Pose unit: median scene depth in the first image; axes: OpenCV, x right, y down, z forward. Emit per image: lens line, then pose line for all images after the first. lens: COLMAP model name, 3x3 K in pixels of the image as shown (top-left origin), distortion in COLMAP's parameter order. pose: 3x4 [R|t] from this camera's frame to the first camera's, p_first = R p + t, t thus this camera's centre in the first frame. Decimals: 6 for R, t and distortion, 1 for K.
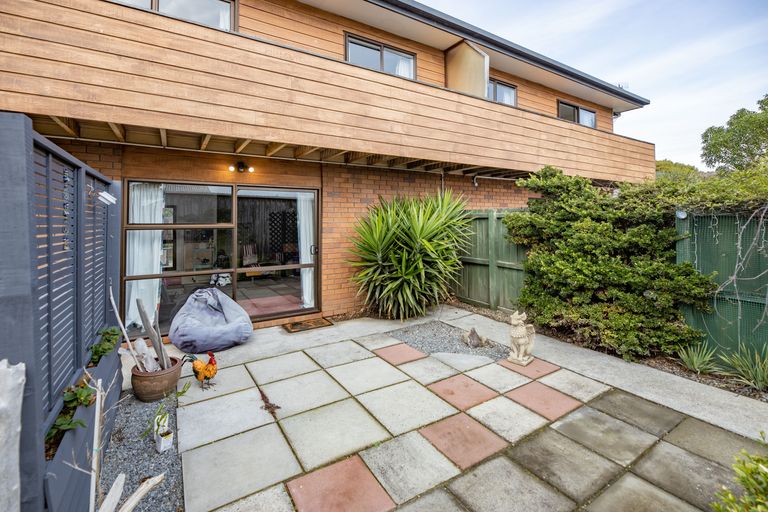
lens RADIAL K [[315.9, 0, 436.0], [0, 315.9, 230.4], [0, 0, 1]] dist [-0.000681, 0.000030]
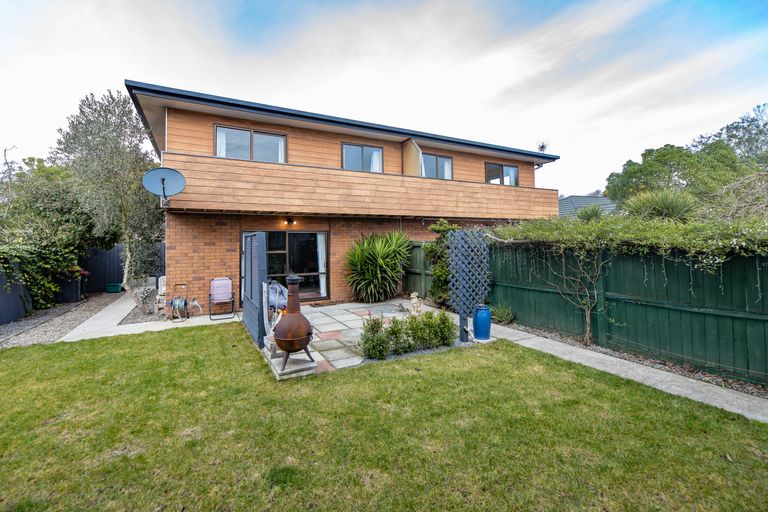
lens RADIAL K [[315.9, 0, 382.1], [0, 315.9, 250.4], [0, 0, 1]] dist [-0.000681, 0.000030]
pose [[0.977078, -0.009213, -0.212682, 0.343969], [0.007667, 0.999938, -0.008093, -0.004064], [0.212744, 0.006276, 0.977088, -0.770508]]
